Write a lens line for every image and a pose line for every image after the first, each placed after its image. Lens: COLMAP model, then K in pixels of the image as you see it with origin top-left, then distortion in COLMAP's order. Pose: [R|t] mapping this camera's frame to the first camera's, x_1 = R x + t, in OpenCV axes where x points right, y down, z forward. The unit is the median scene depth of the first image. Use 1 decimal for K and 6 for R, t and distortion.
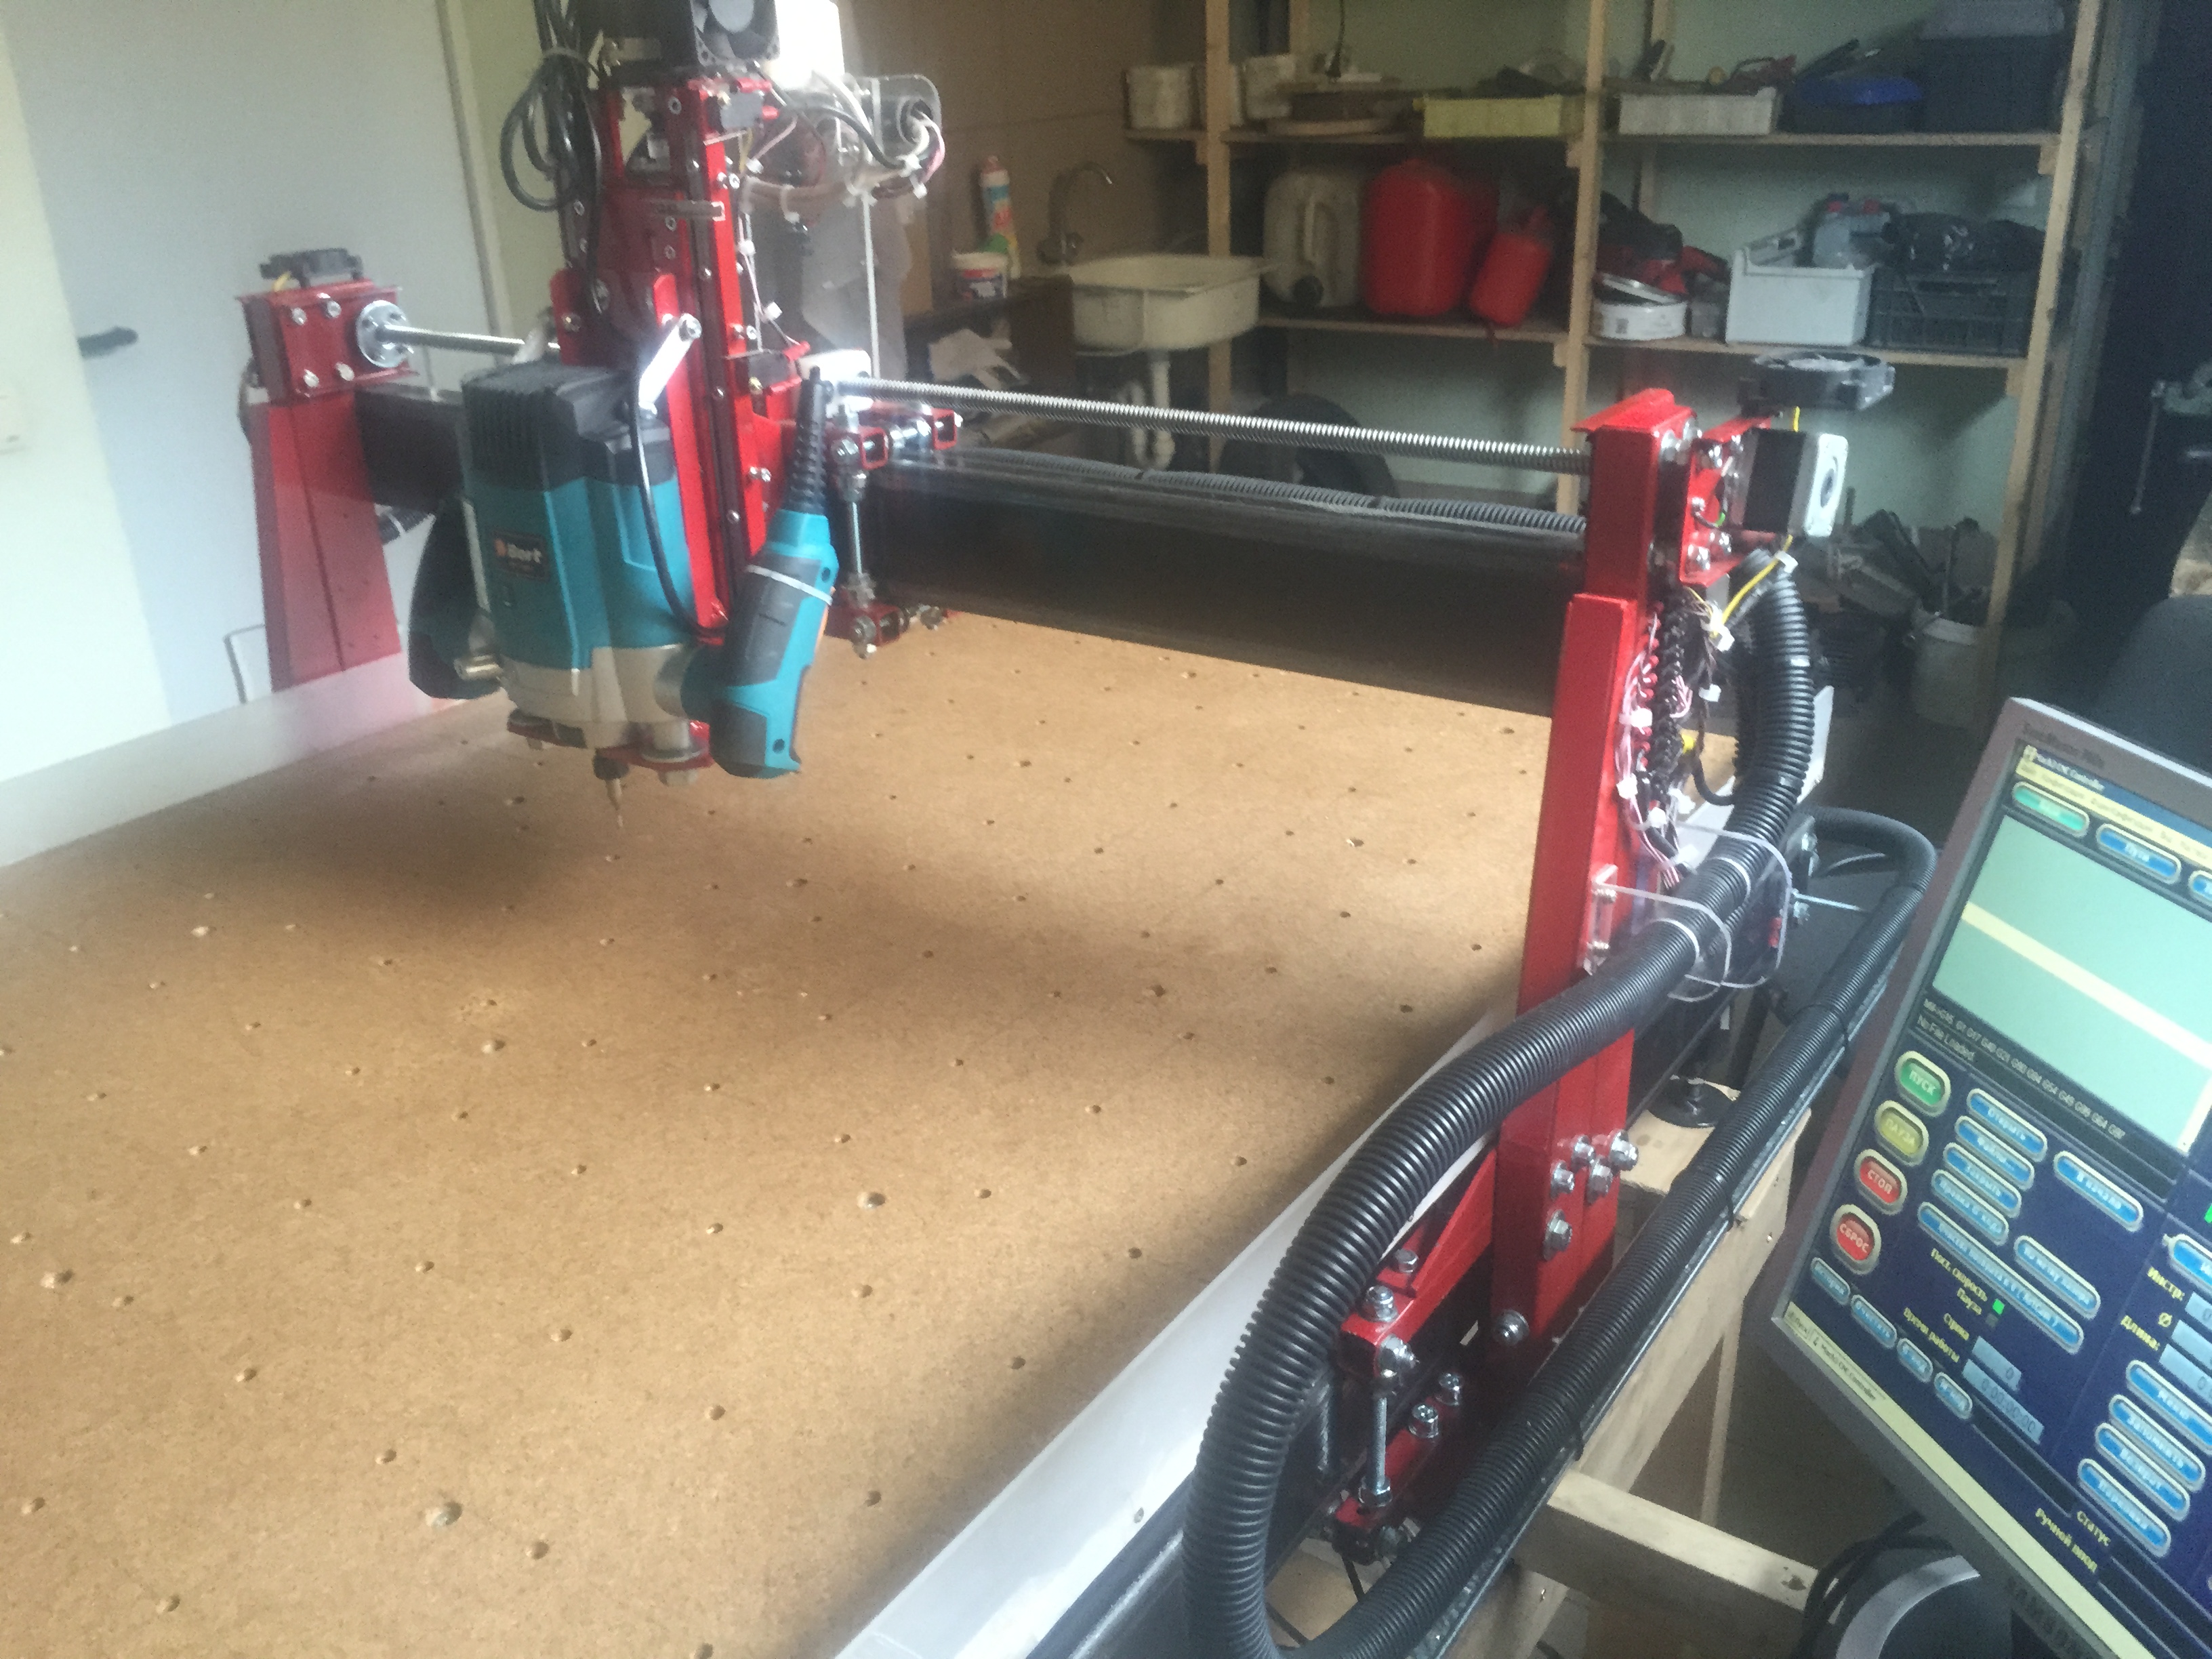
lens RADIAL K [[1914.1, 0, 1104.5], [0, 1914.1, 816.8], [0, 0, 1]] dist [0.066510, -0.080590]
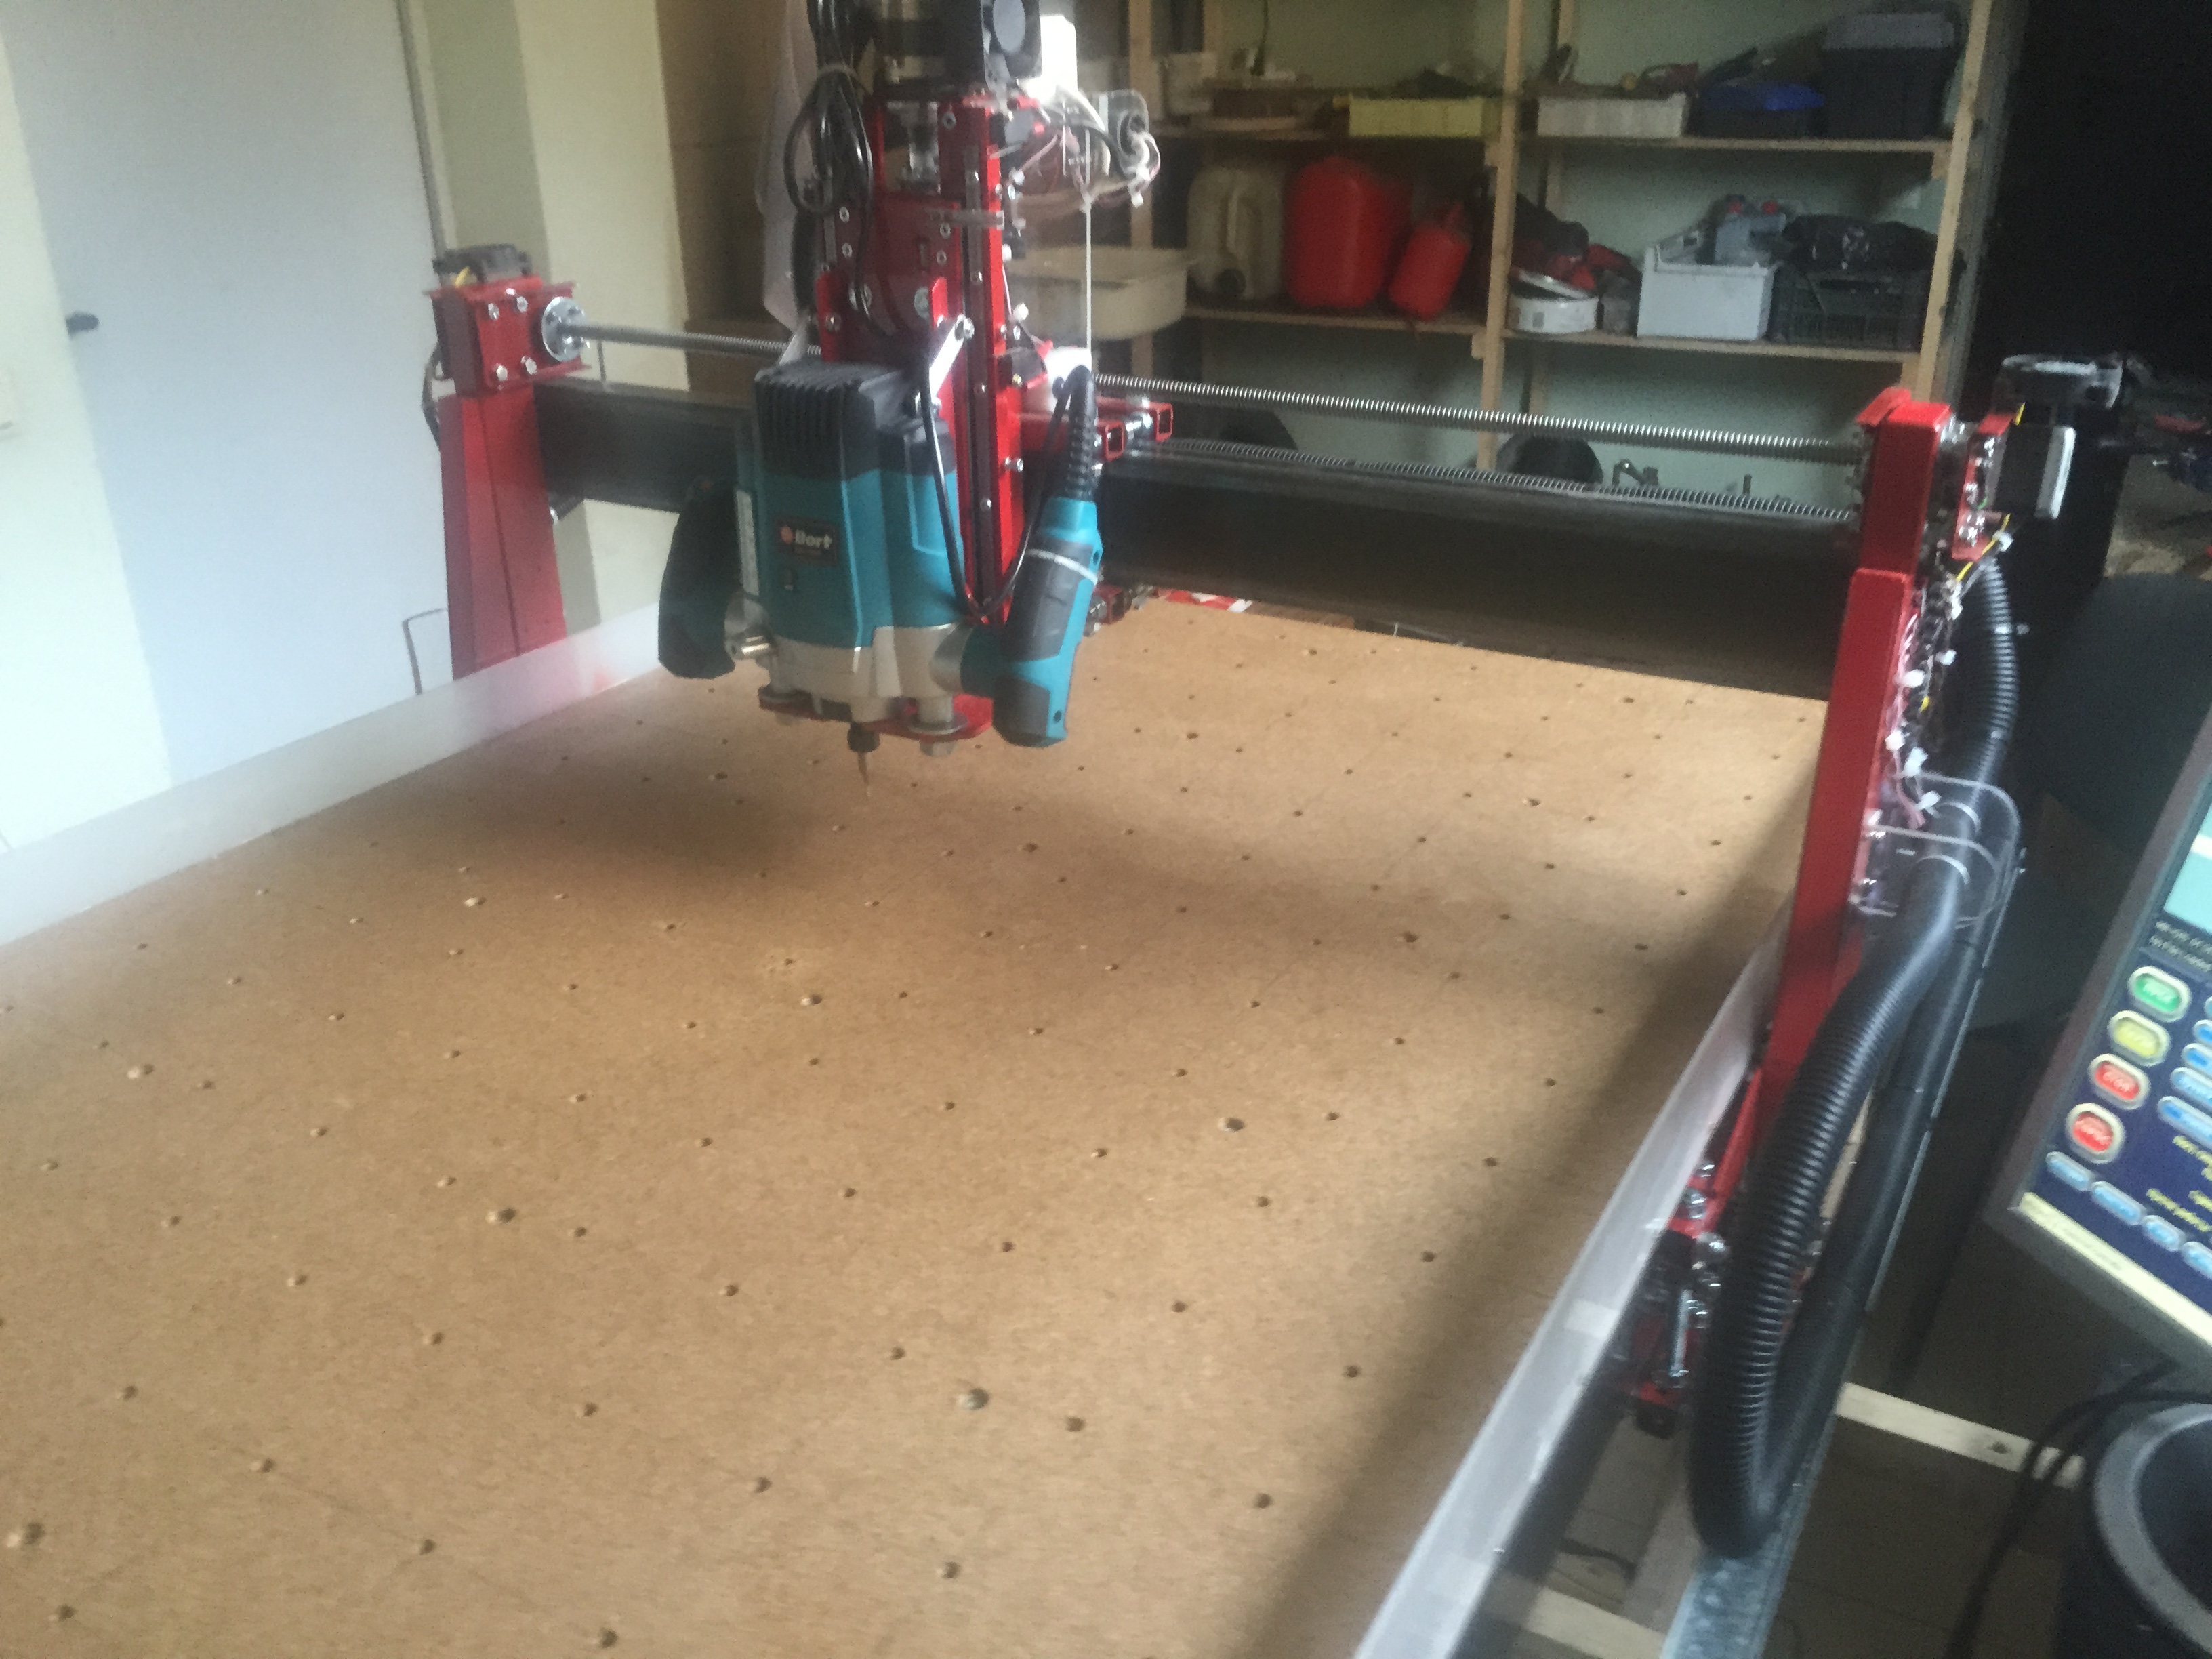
lens RADIAL K [[1914.1, 0, 1101.5], [0, 1914.1, 811.4], [0, 0, 1]] dist [0.066510, -0.080590]
pose [[0.996269, -0.015707, 0.084864, -0.231153], [0.015368, 0.999871, 0.004647, 0.011190], [-0.084926, -0.003325, 0.996382, -0.072016]]
